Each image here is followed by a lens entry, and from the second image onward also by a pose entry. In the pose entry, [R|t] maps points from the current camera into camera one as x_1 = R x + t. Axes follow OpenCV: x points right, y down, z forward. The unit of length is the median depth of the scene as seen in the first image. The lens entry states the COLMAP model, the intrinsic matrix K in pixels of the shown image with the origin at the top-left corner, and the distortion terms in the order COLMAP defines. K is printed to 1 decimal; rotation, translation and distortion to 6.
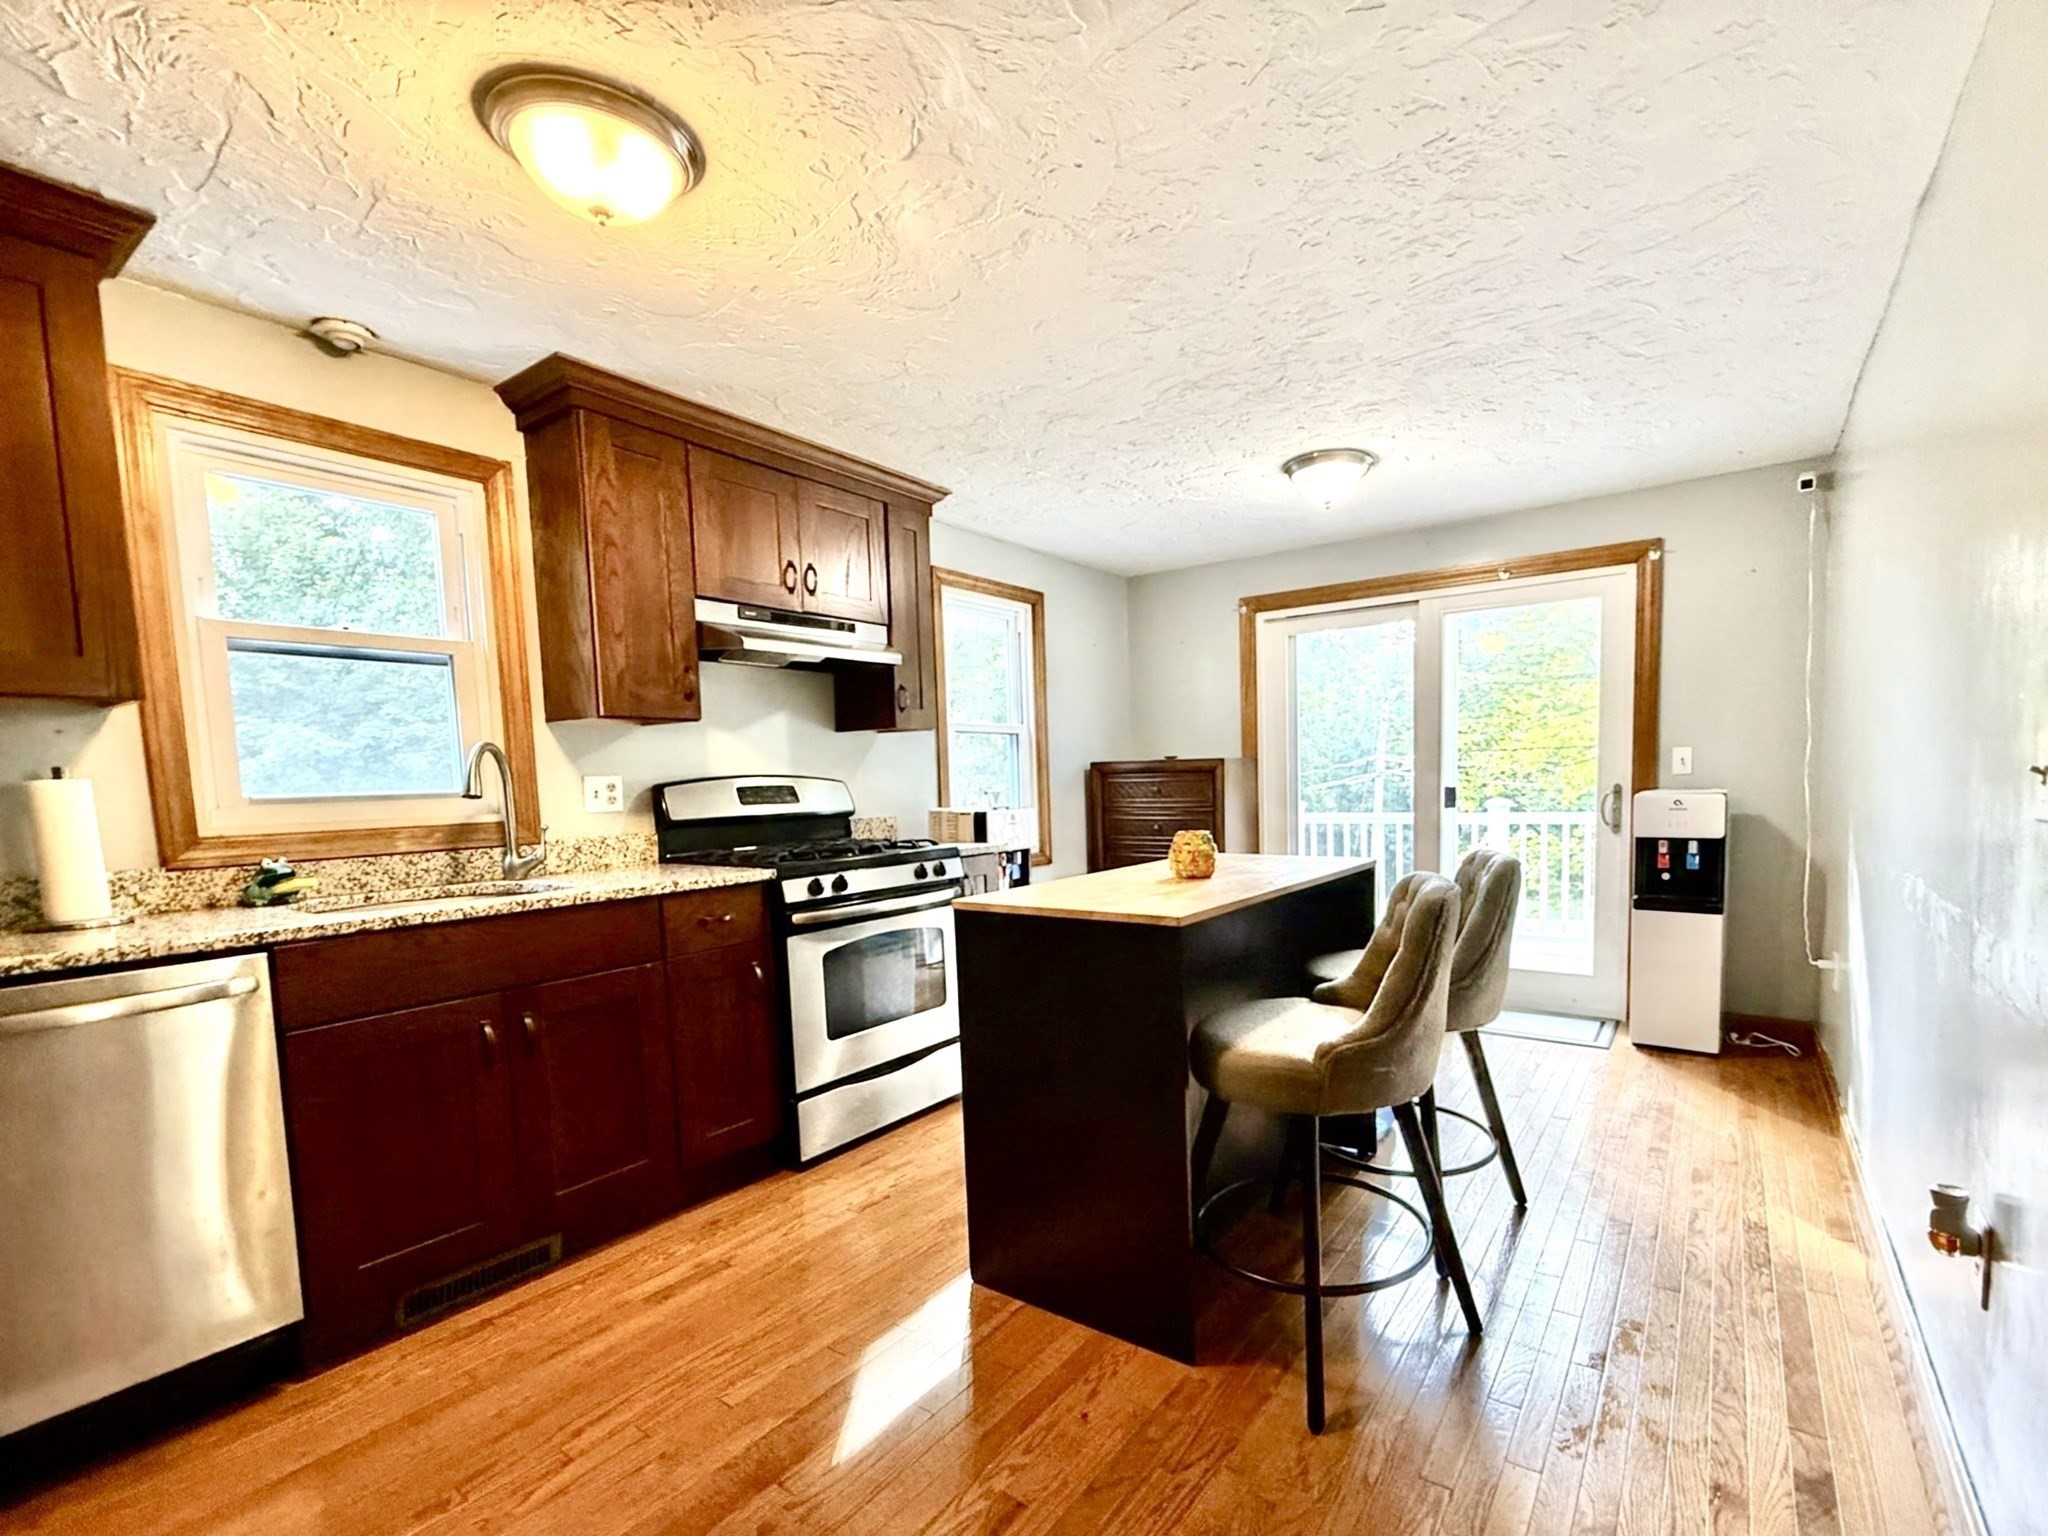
lens RADIAL K [[899.2, 0, 1126.6], [0, 899.2, 850.8], [0, 0, 1]] dist [0.002233, -0.000479]
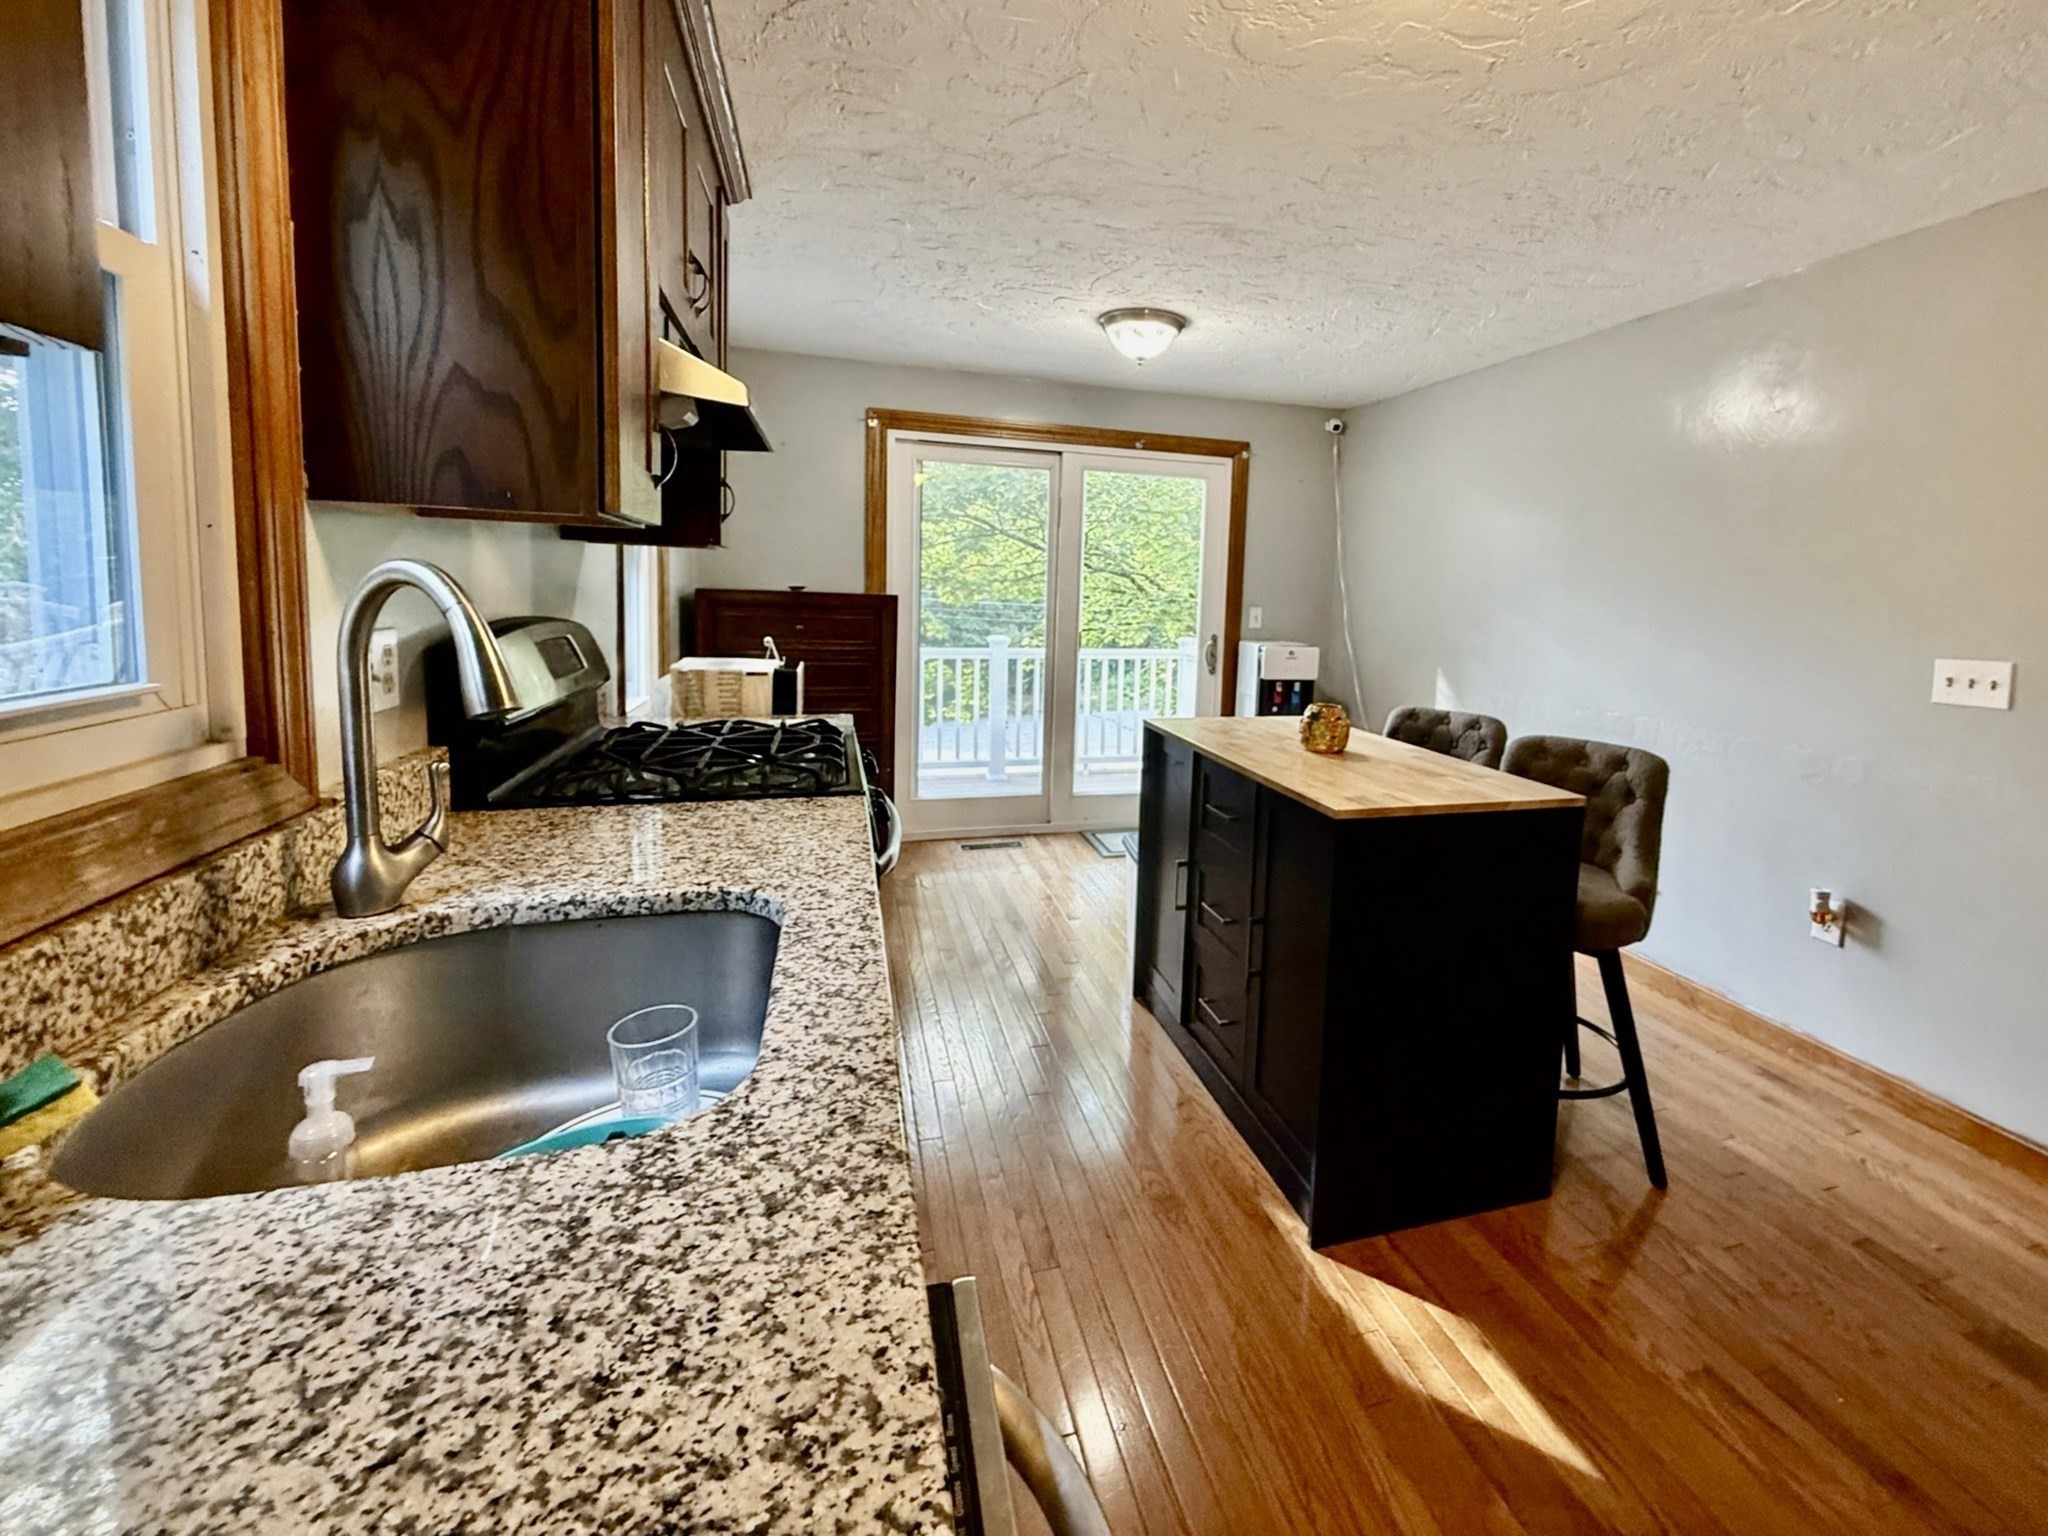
lens RADIAL K [[904.6, 0, 1131.5], [0, 904.6, 673.5], [0, 0, 1]] dist [0.001134, 0.000327]
pose [[0.621917, -0.024716, 0.782693, -0.755311], [0.015793, 0.999694, 0.019020, -0.069585], [-0.782924, 0.000532, 0.622117, 0.485366]]
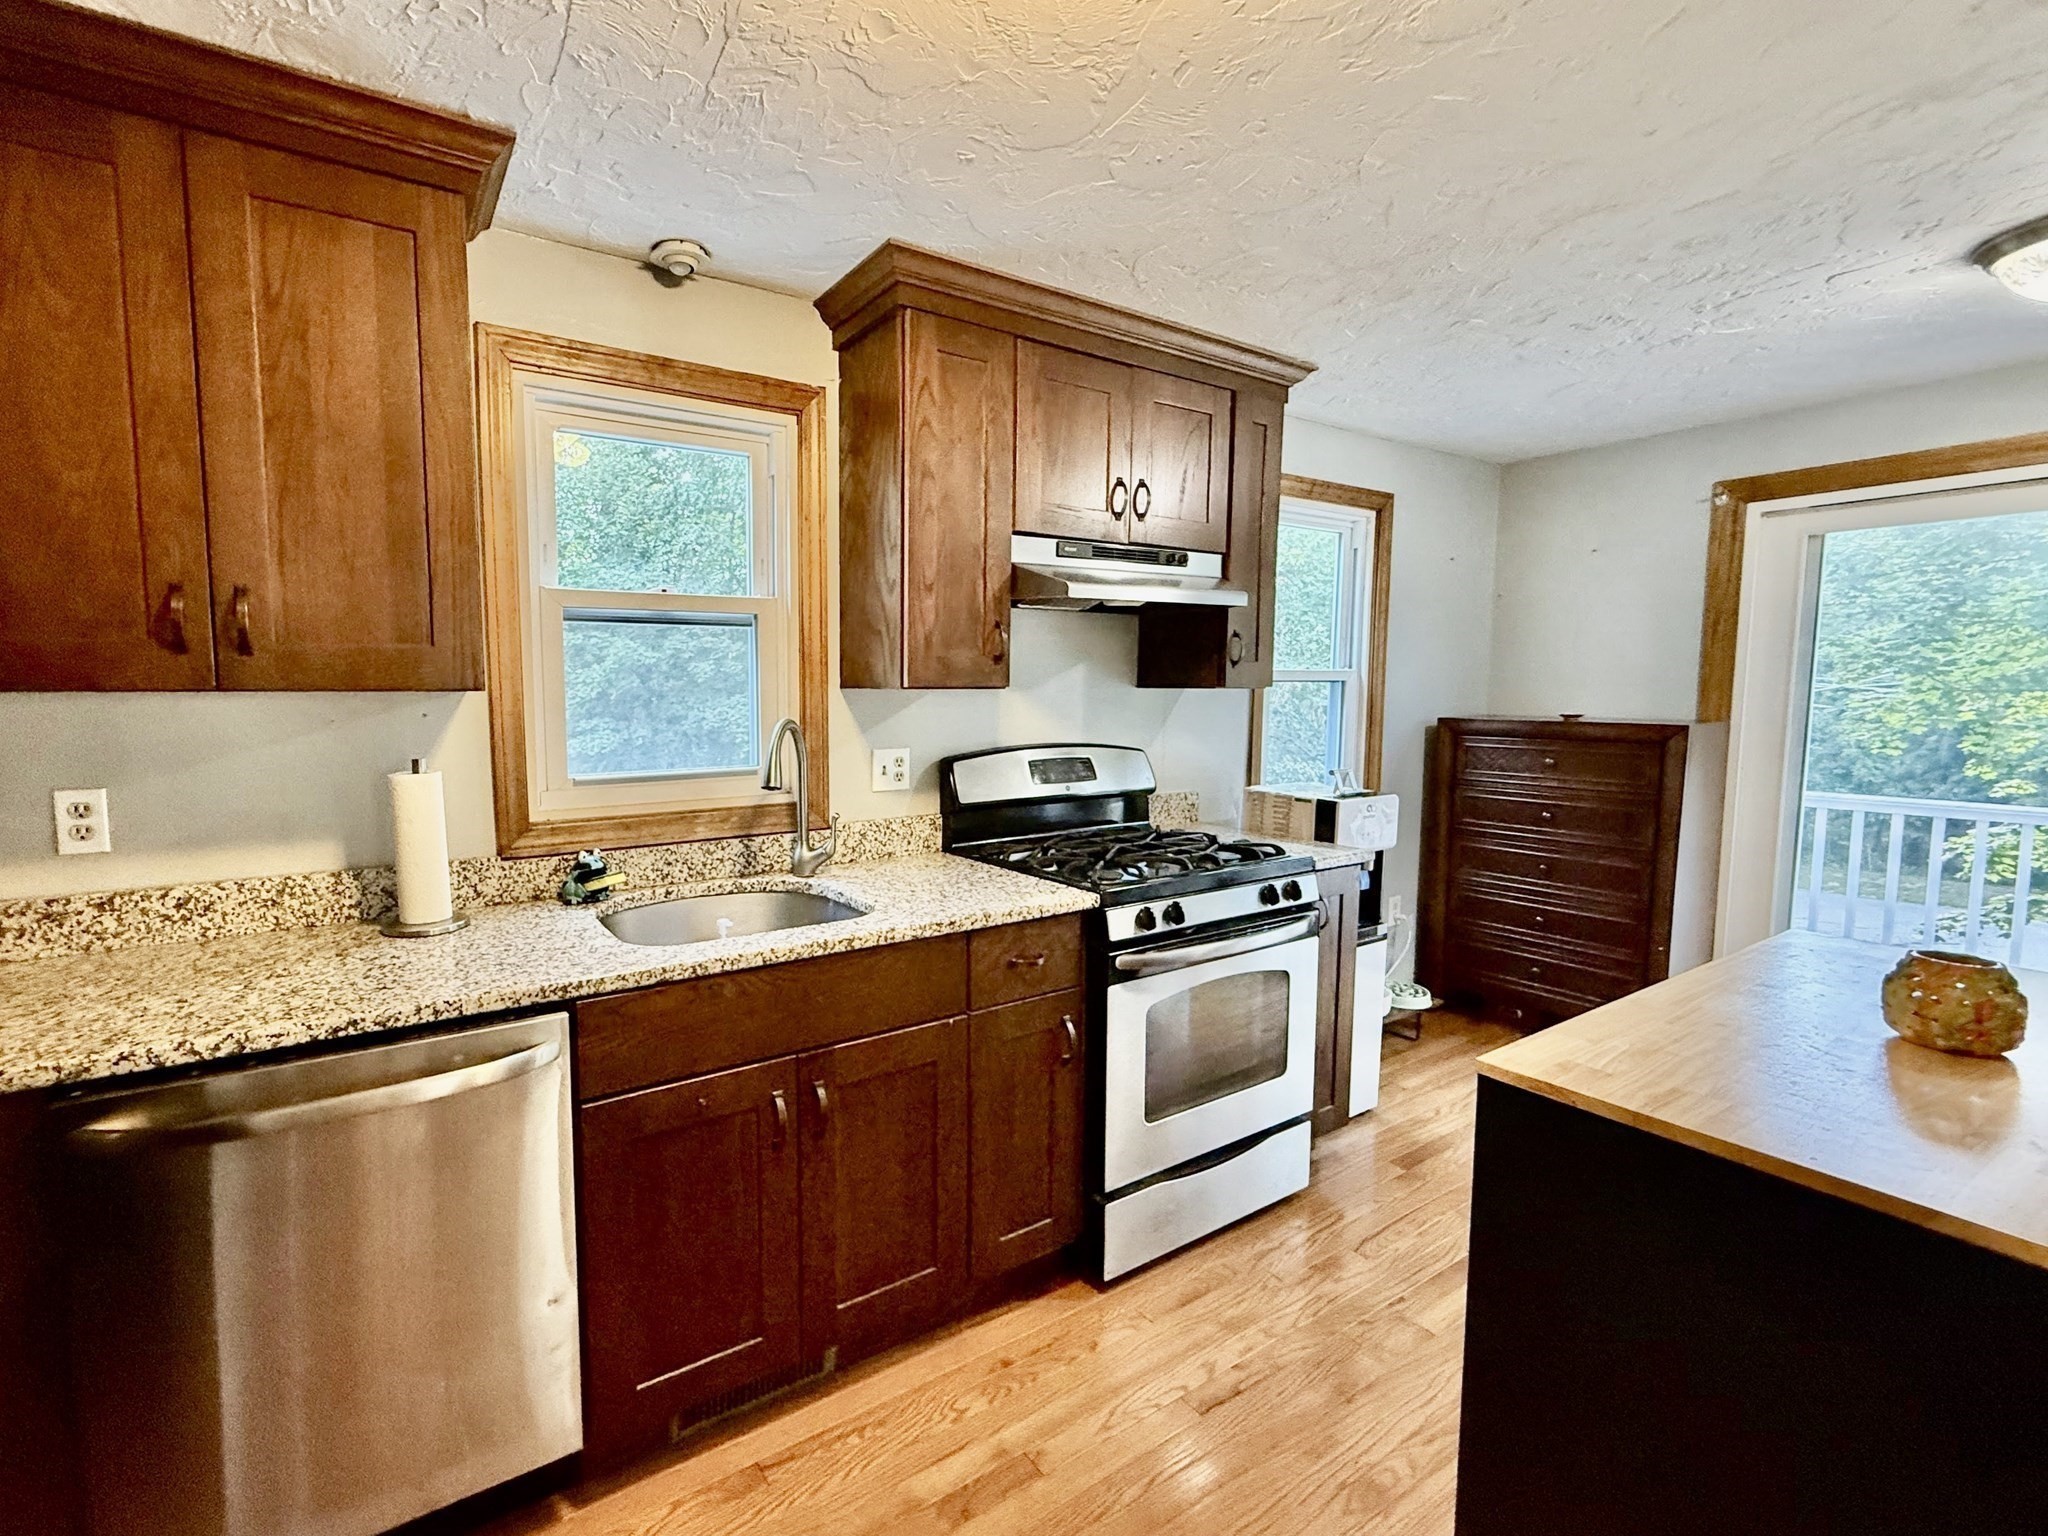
lens RADIAL K [[900.7, 0, 903.2], [0, 900.7, 767.6], [0, 0, 1]] dist [-0.000770, 0.000100]
pose [[0.902280, 0.062581, -0.426584, -0.225095], [-0.057381, 0.998038, 0.025047, -0.094380], [0.427314, 0.001878, 0.904101, 0.253450]]
